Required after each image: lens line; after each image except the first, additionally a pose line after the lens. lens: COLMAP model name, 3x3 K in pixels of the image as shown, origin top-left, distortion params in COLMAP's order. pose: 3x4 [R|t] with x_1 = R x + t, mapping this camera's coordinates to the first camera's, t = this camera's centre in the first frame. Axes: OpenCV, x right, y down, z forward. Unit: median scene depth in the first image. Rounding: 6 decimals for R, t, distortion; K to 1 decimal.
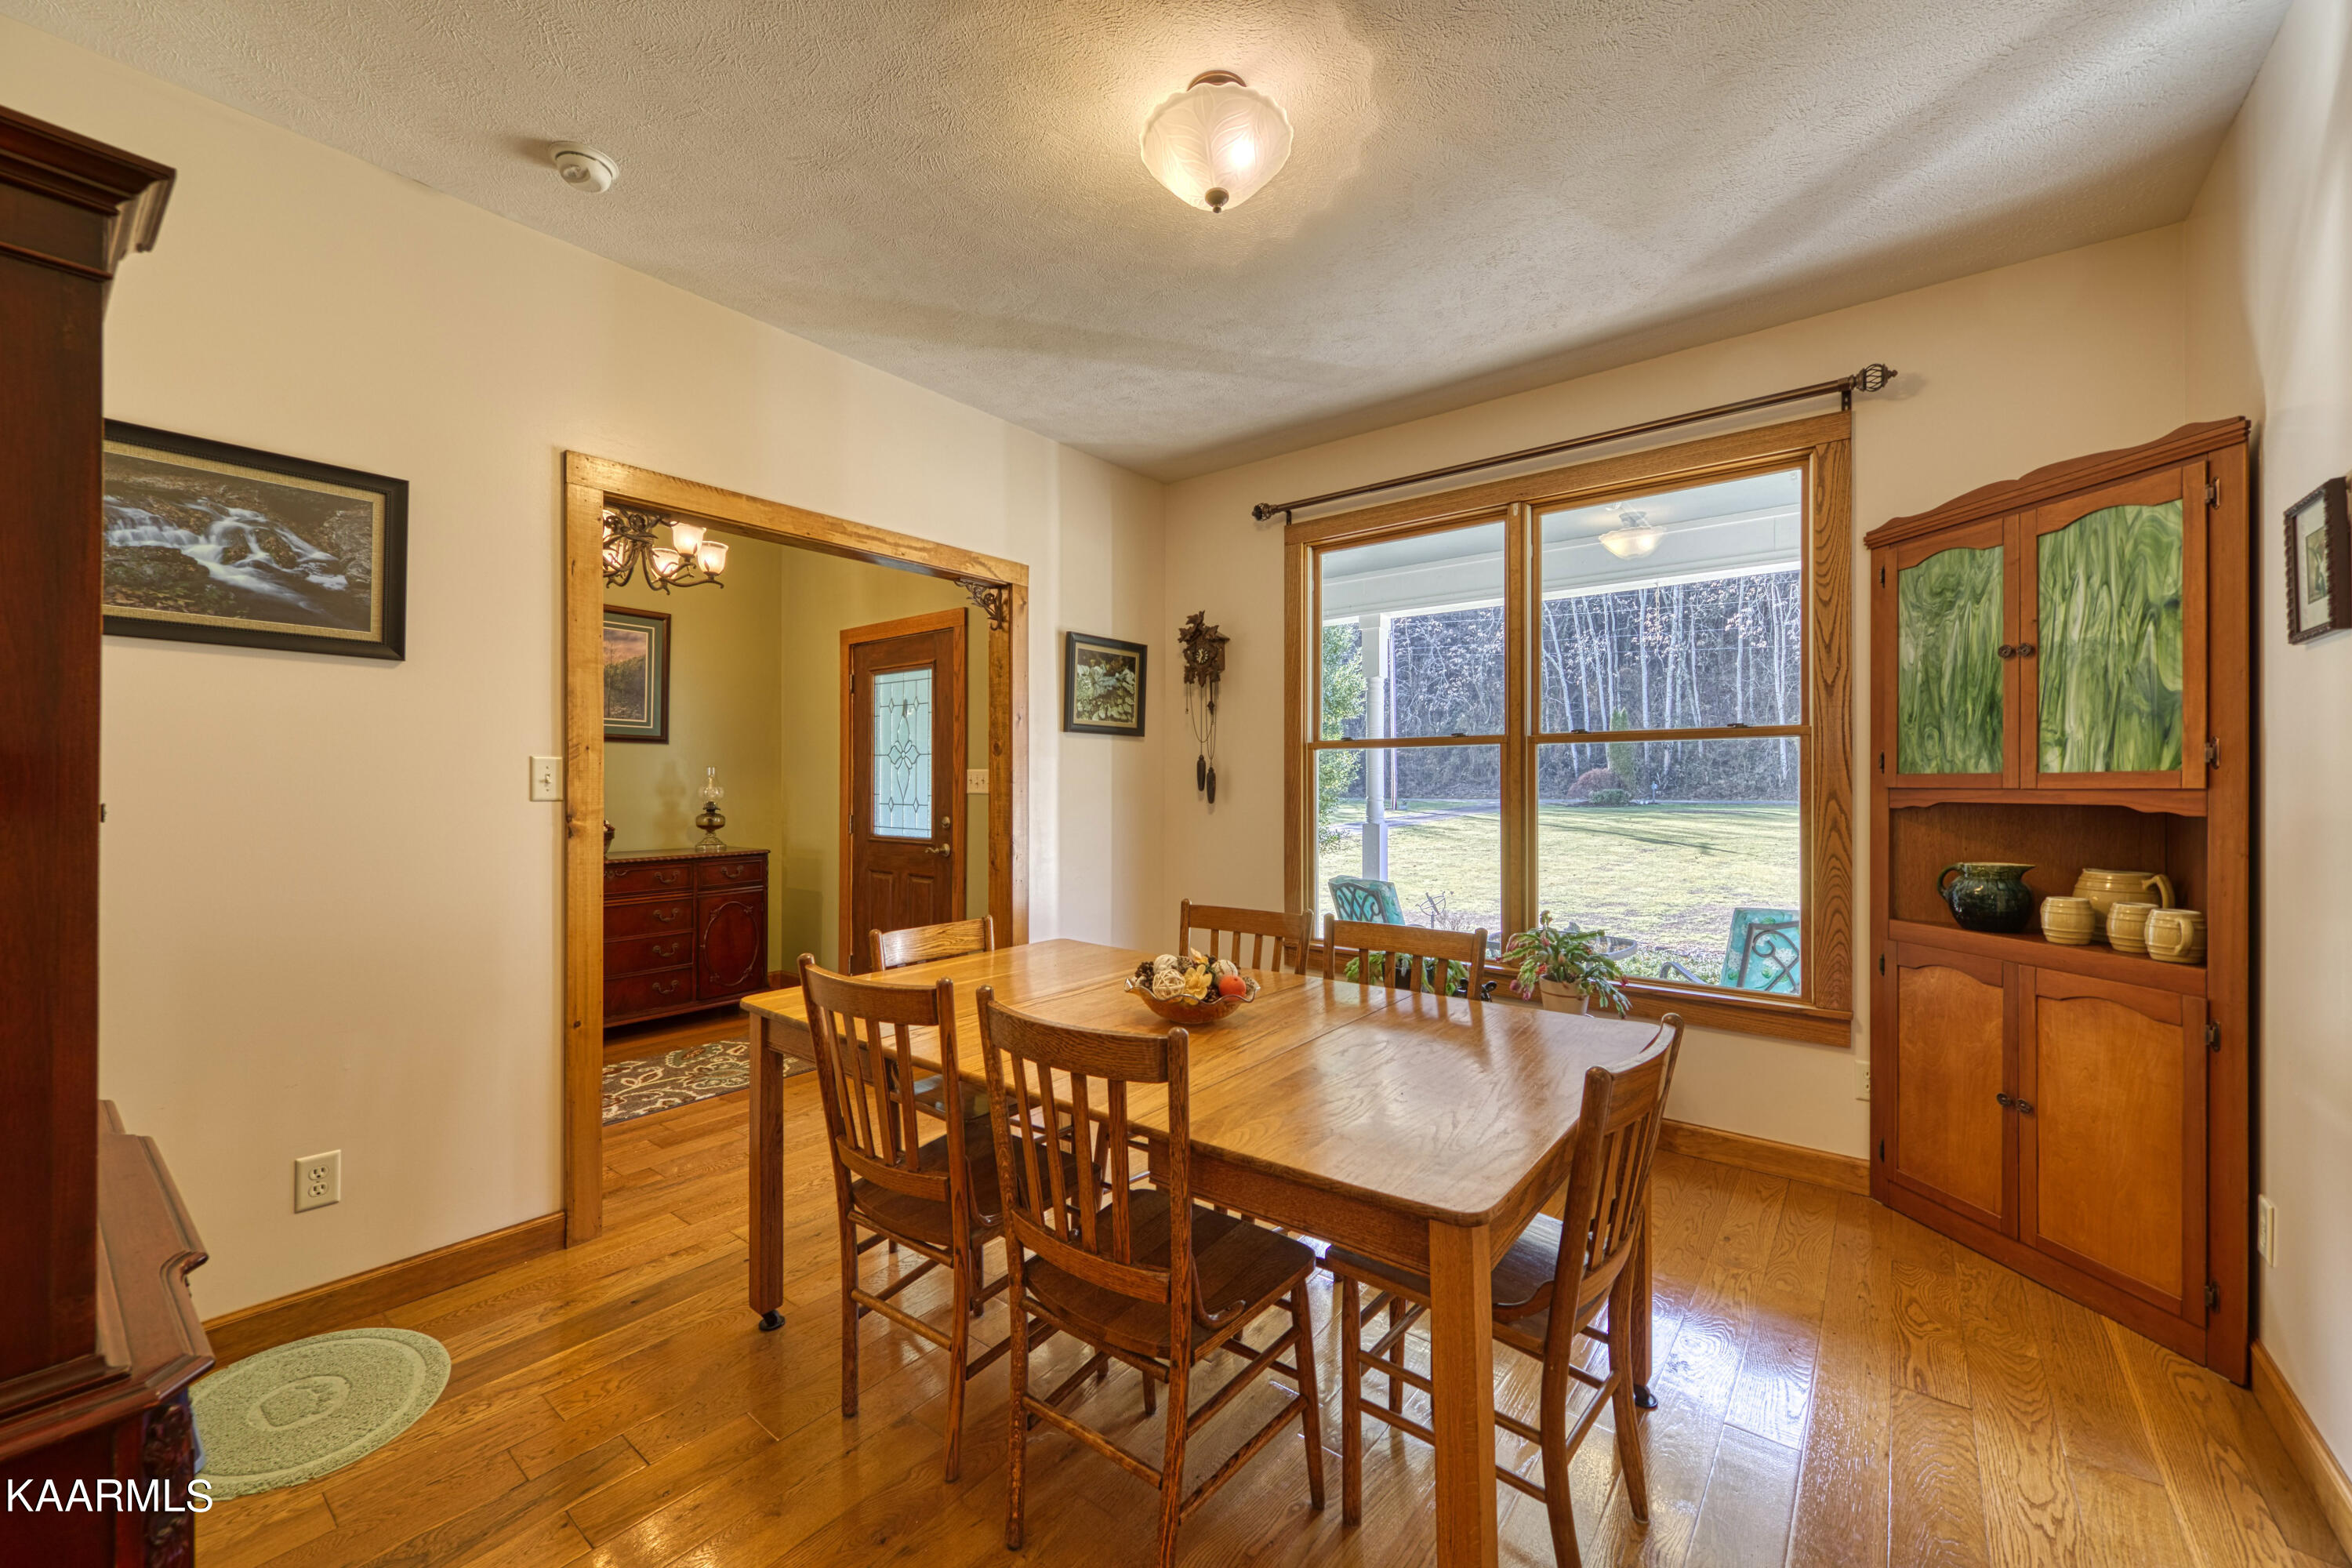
lens RADIAL K [[926.7, 0, 1176.8], [0, 926.7, 778.7], [0, 0, 1]] dist [0.002649, 0.000135]
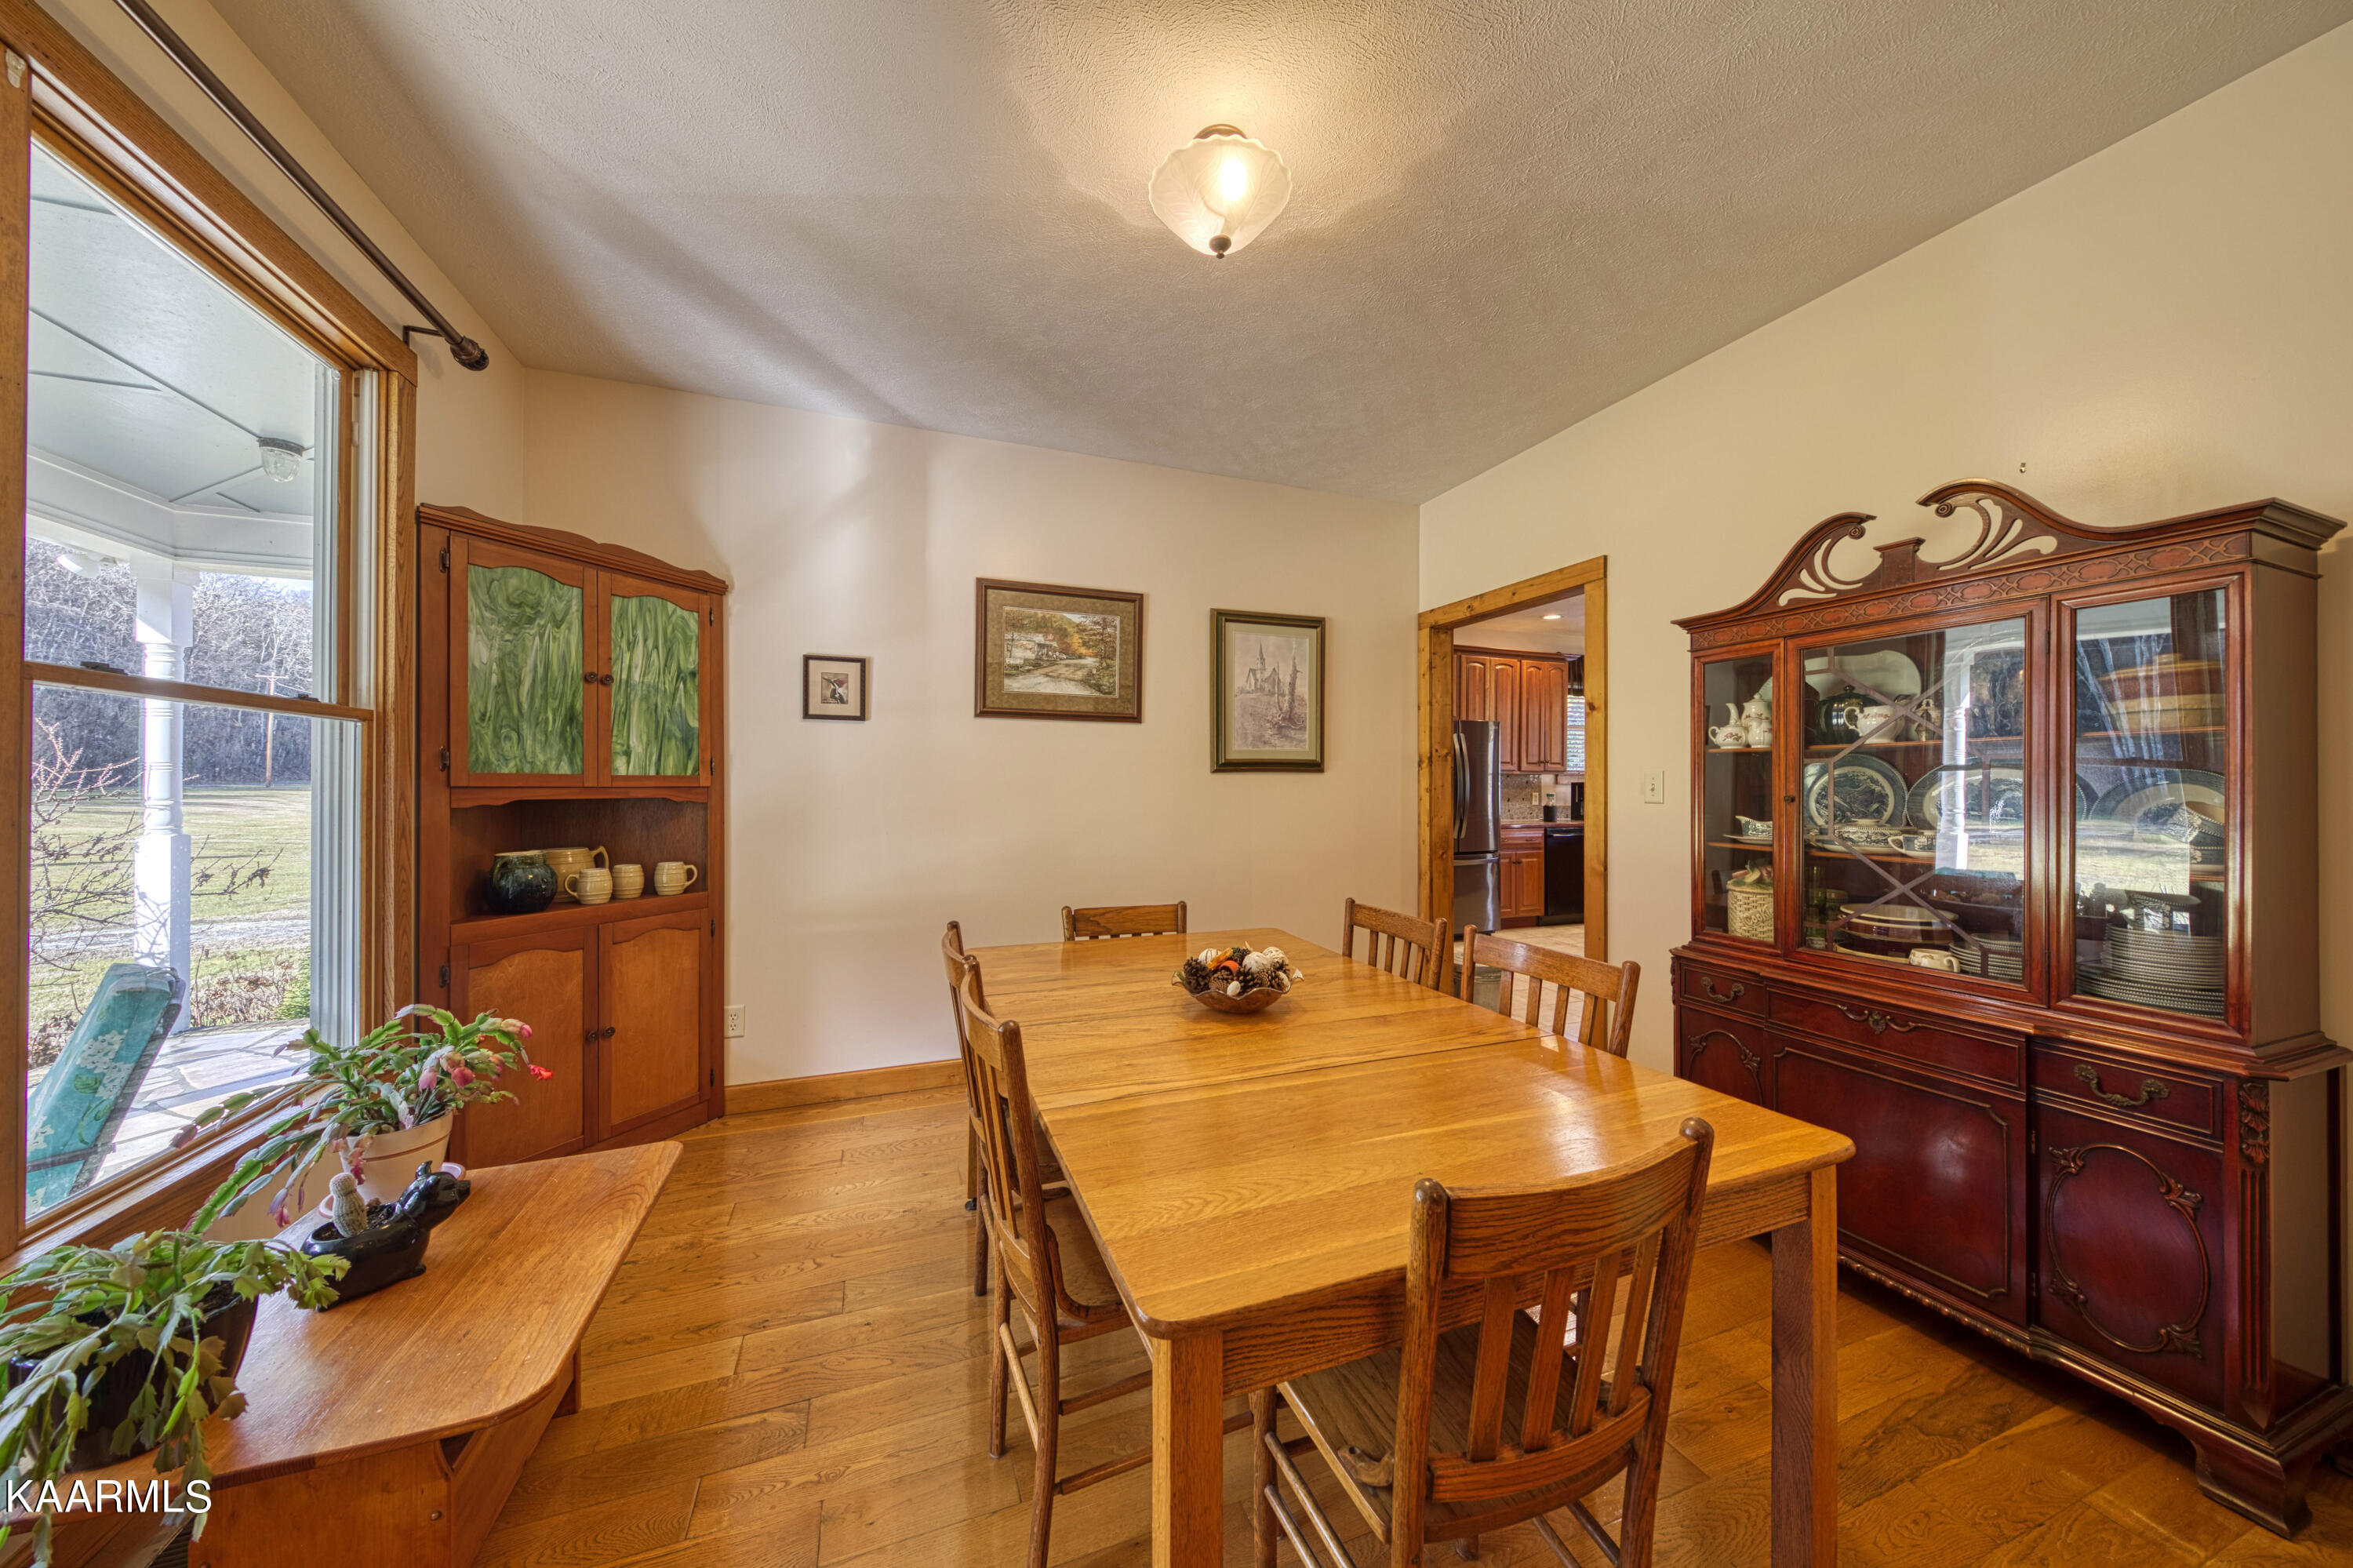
lens RADIAL K [[780.2, 0, 1168.9], [0, 780.2, 788.2], [0, 0, 1]] dist [0.000066, 0.000009]
pose [[-0.857055, -0.001596, 0.515223, -0.301360], [-0.003237, 0.999992, -0.002286, 0.011906], [-0.515216, -0.003627, -0.857053, 1.451533]]
